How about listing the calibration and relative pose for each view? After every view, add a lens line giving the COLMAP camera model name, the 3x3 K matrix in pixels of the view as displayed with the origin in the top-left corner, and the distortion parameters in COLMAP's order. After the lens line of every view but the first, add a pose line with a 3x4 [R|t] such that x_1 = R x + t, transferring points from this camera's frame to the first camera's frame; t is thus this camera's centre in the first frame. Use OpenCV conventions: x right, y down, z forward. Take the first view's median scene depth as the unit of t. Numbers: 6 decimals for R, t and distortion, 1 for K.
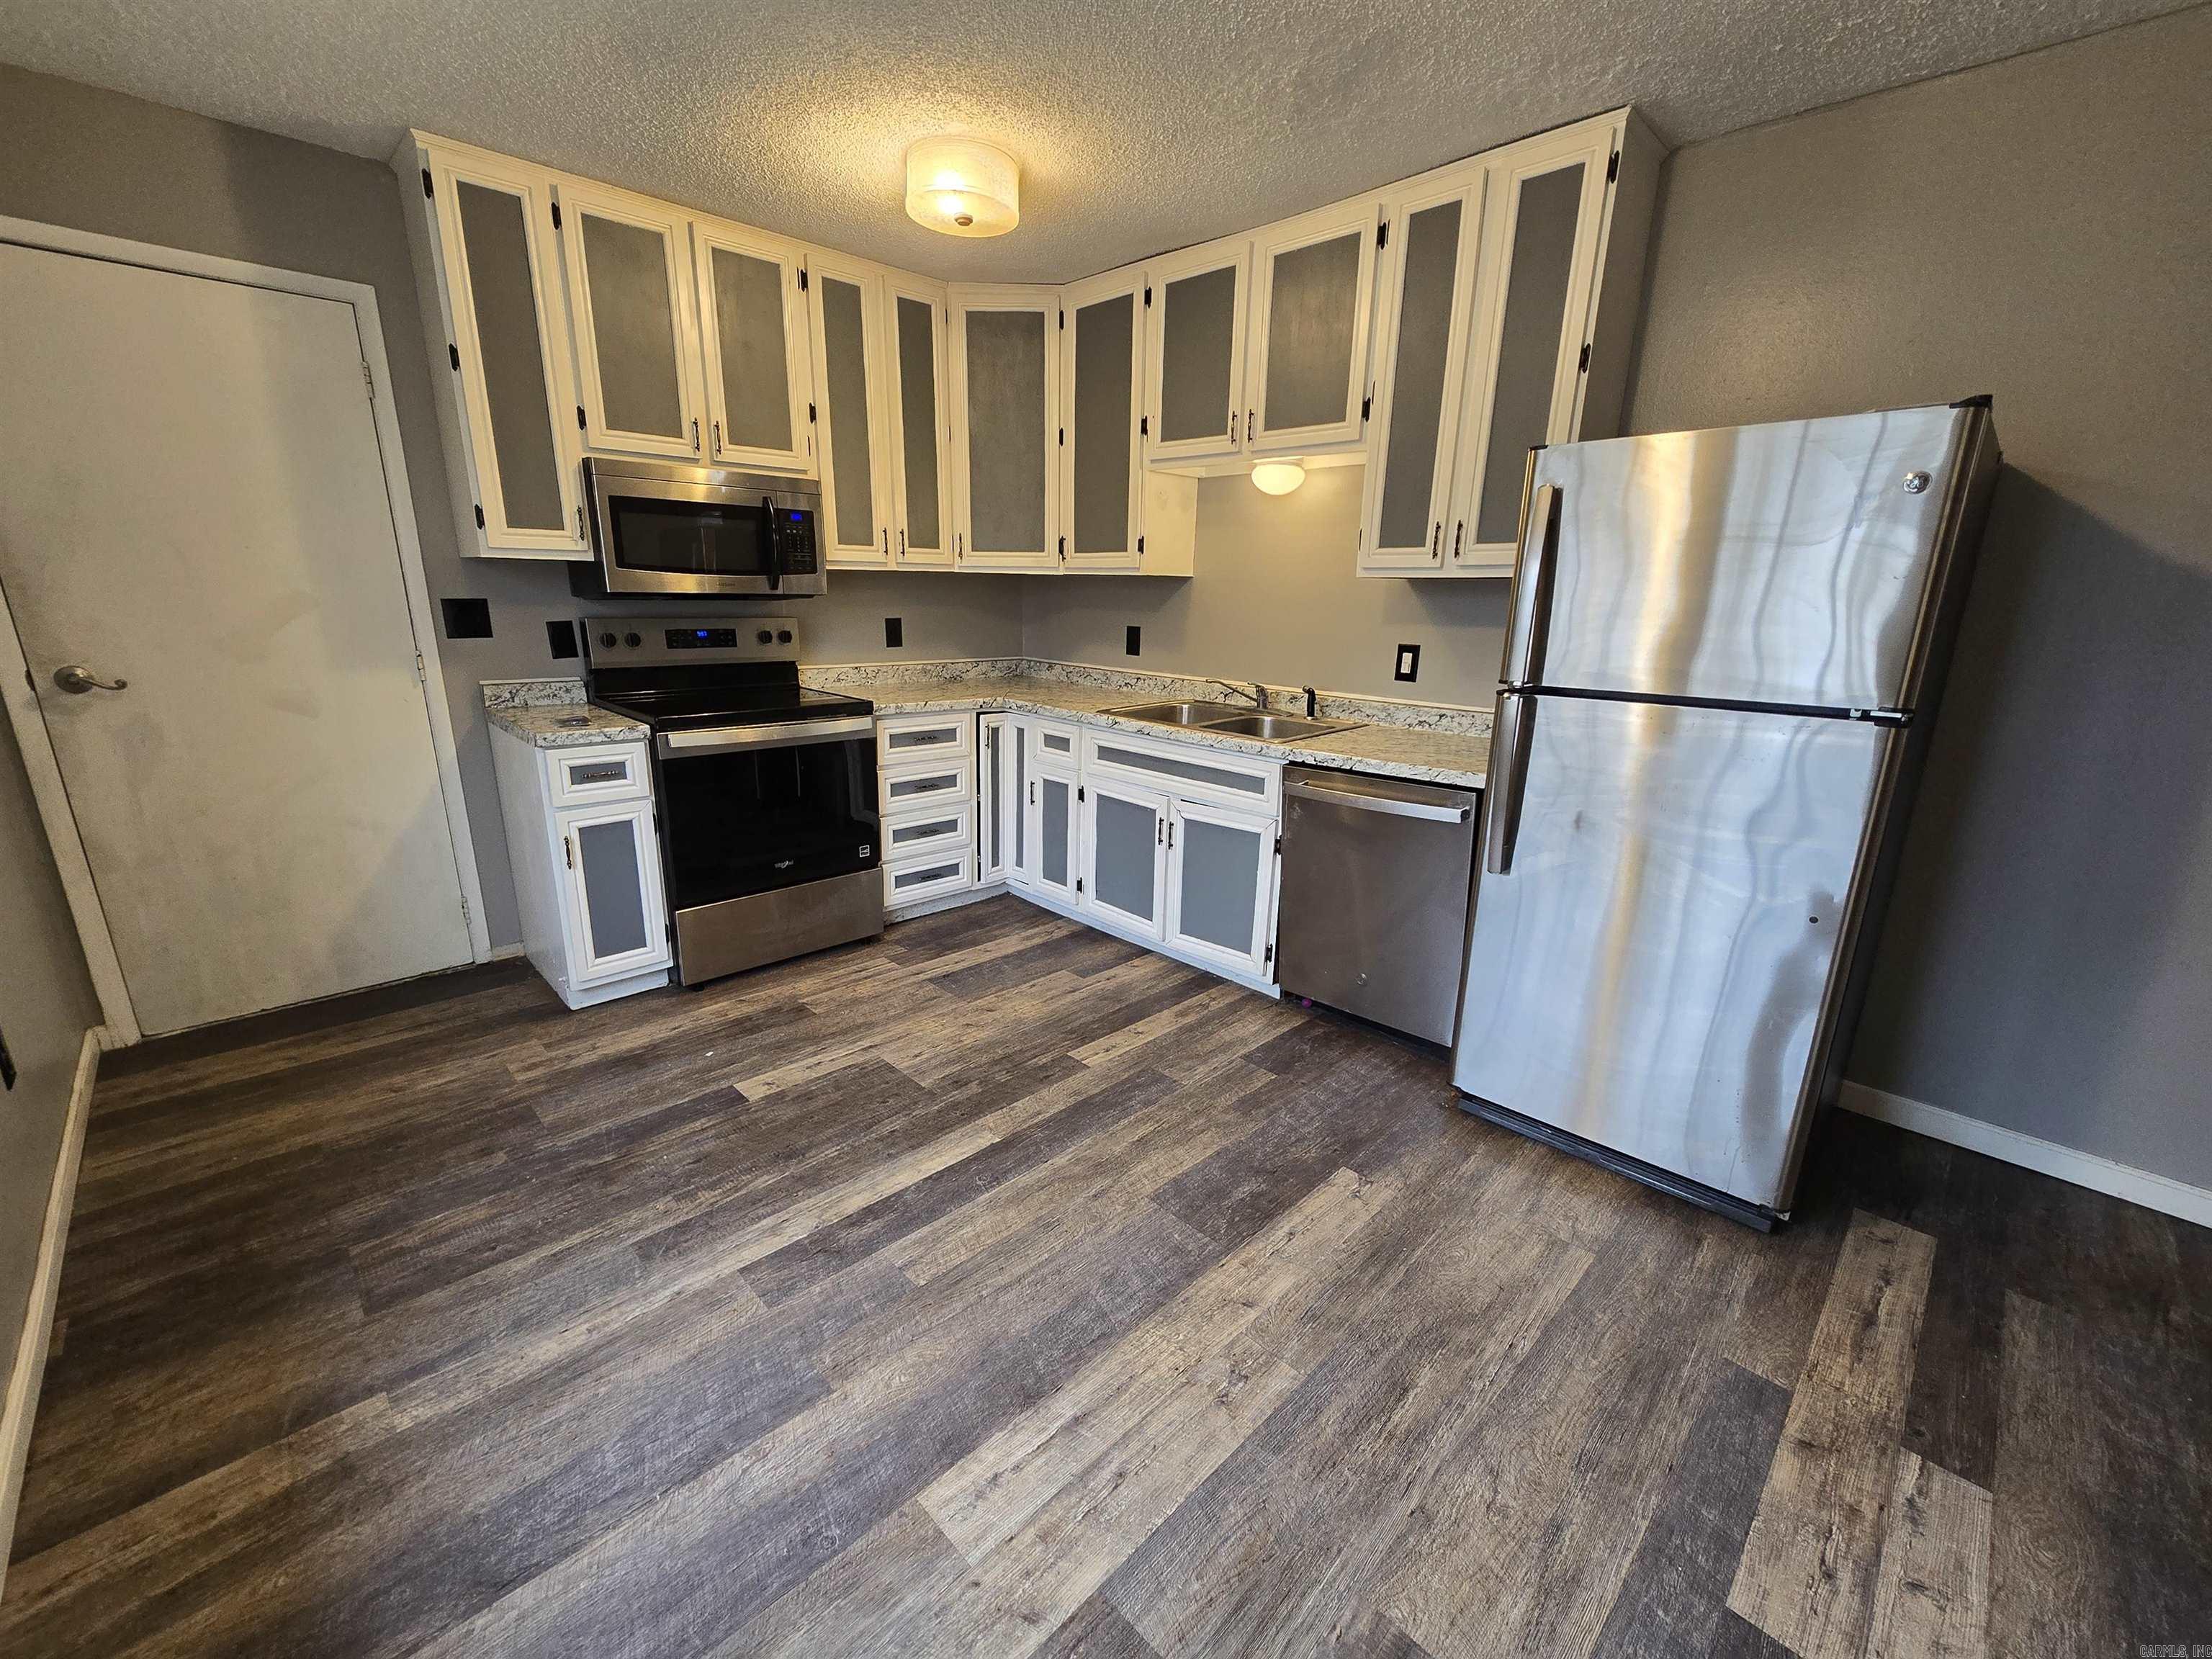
lens RADIAL K [[901.5, 0, 1099.8], [0, 901.5, 830.7], [0, 0, 1]] dist [-0.001432, -0.000327]
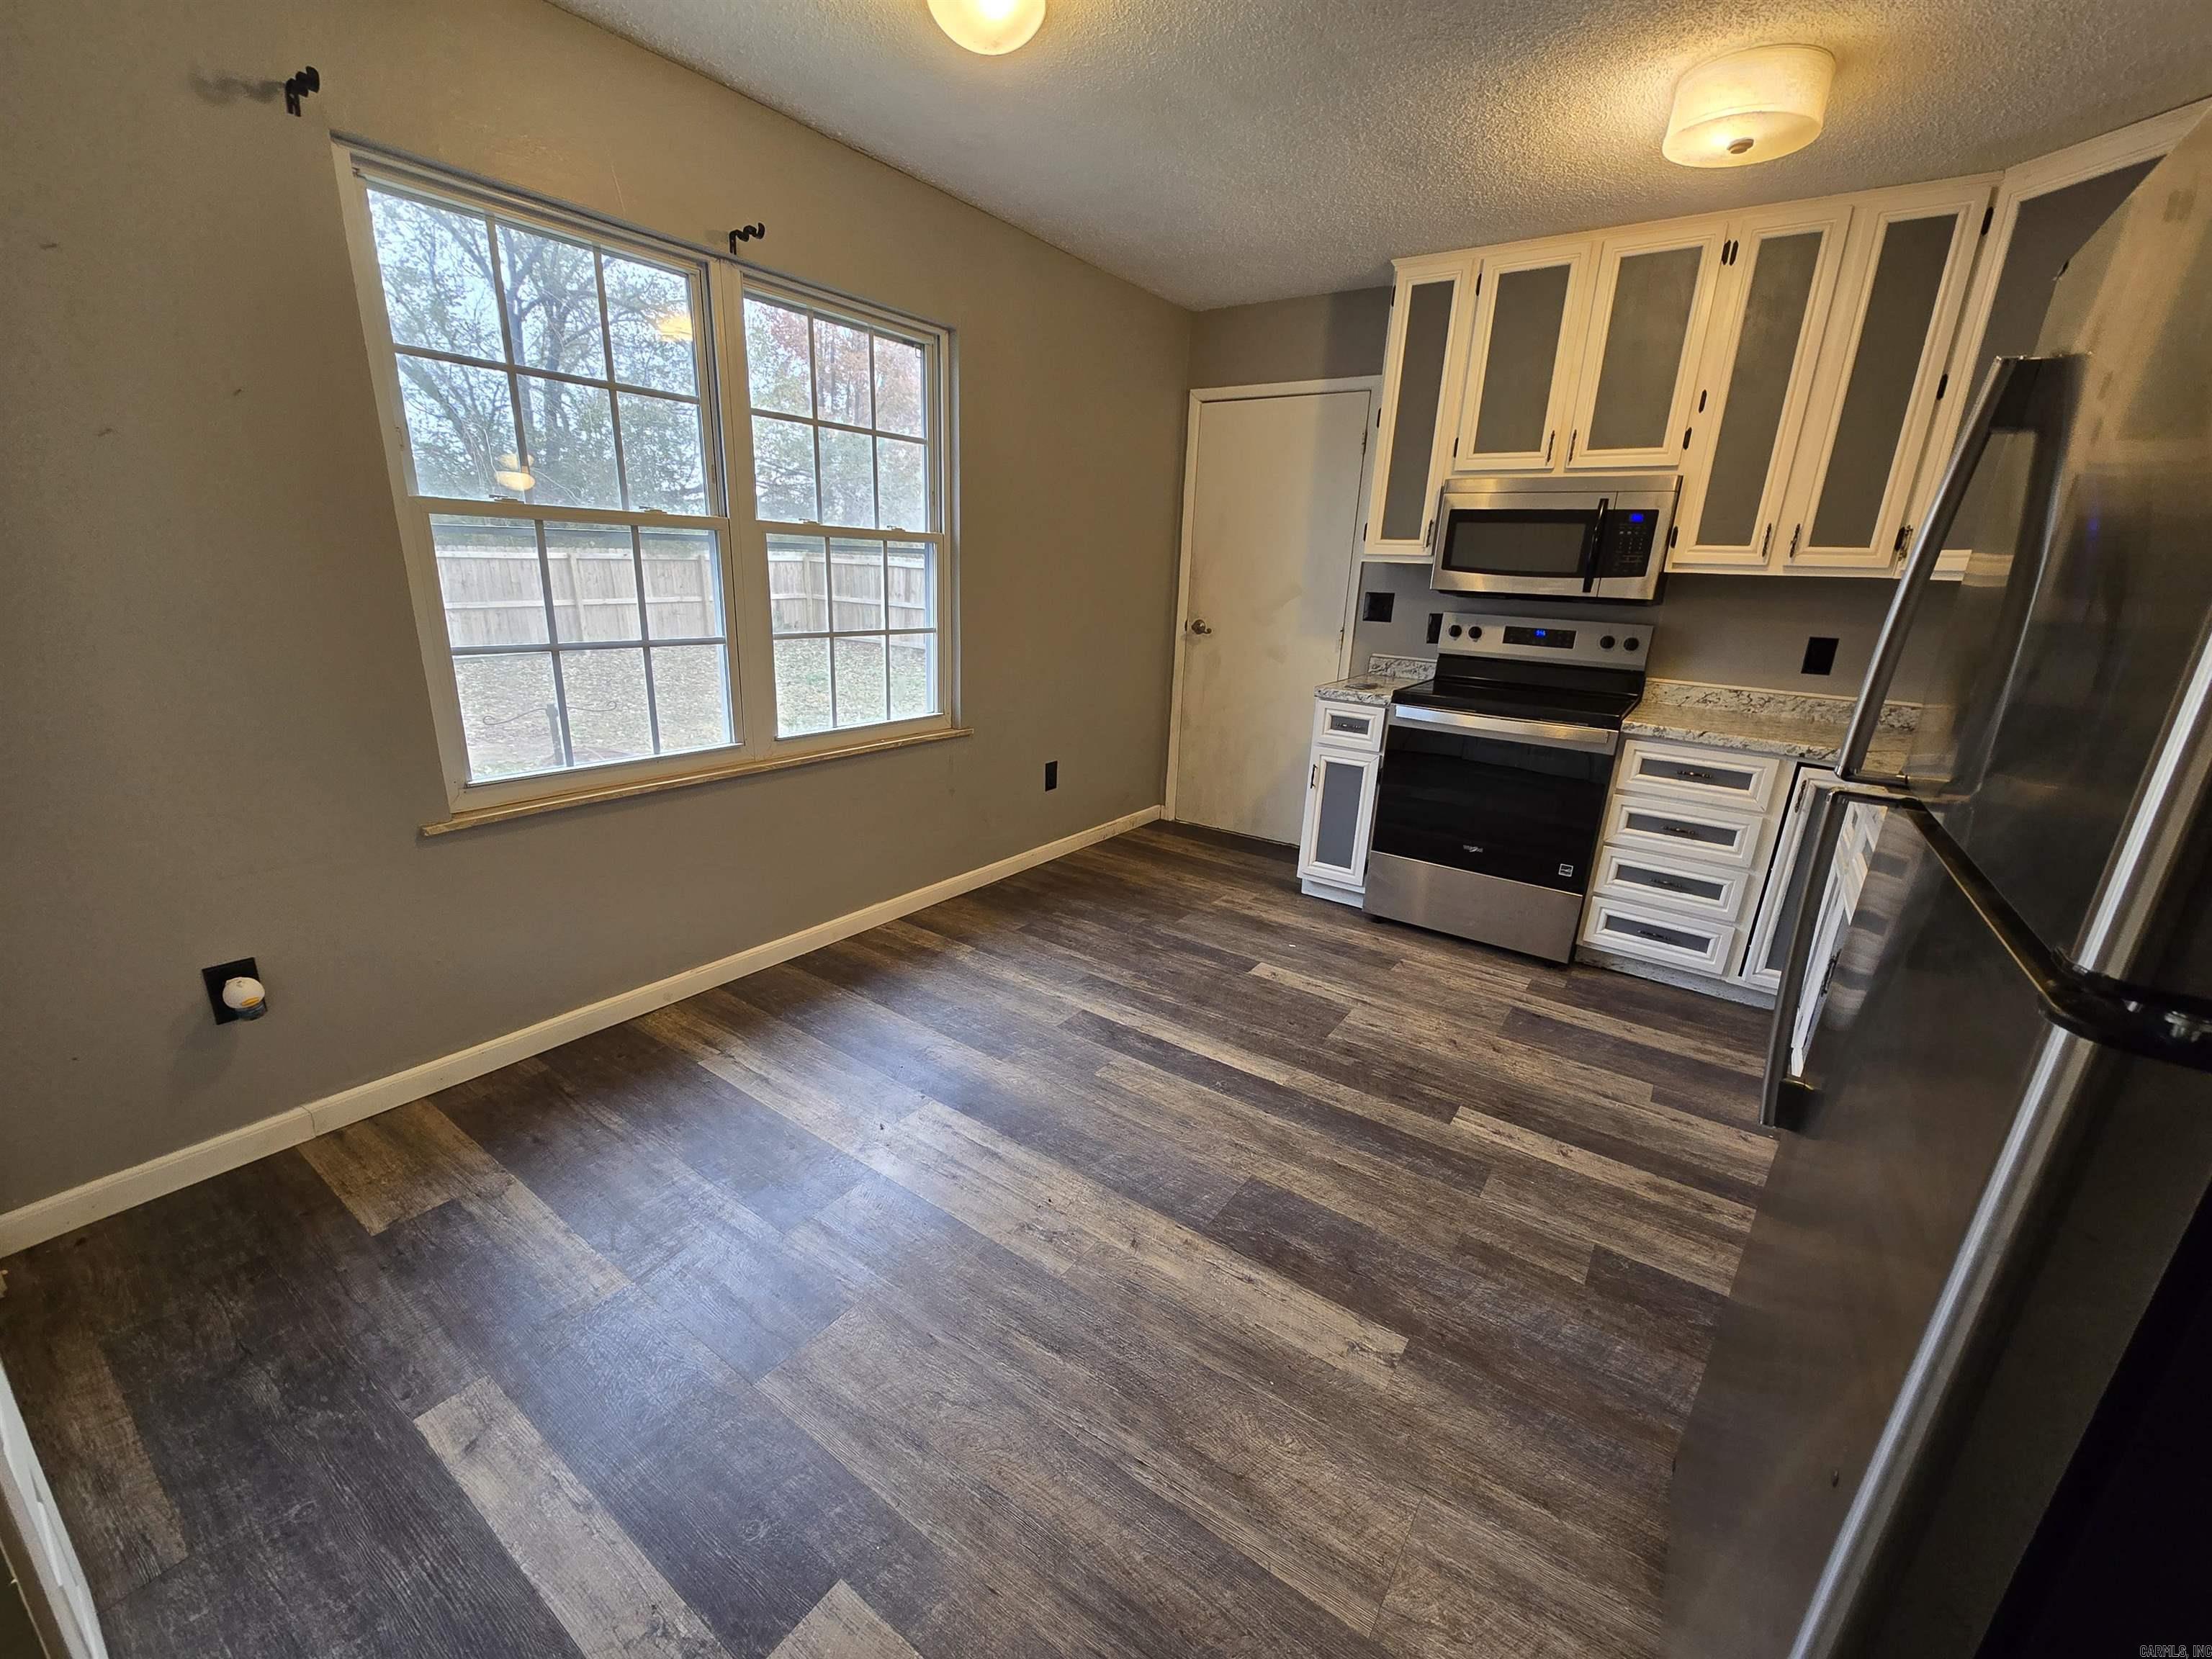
lens RADIAL K [[901.5, 0, 1099.8], [0, 901.5, 830.7], [0, 0, 1]] dist [-0.001432, -0.000327]
pose [[0.189787, 0.268018, -0.944535, 0.671574], [-0.289949, 0.934413, 0.206886, -0.088869], [0.938035, 0.234603, 0.255051, 0.377120]]
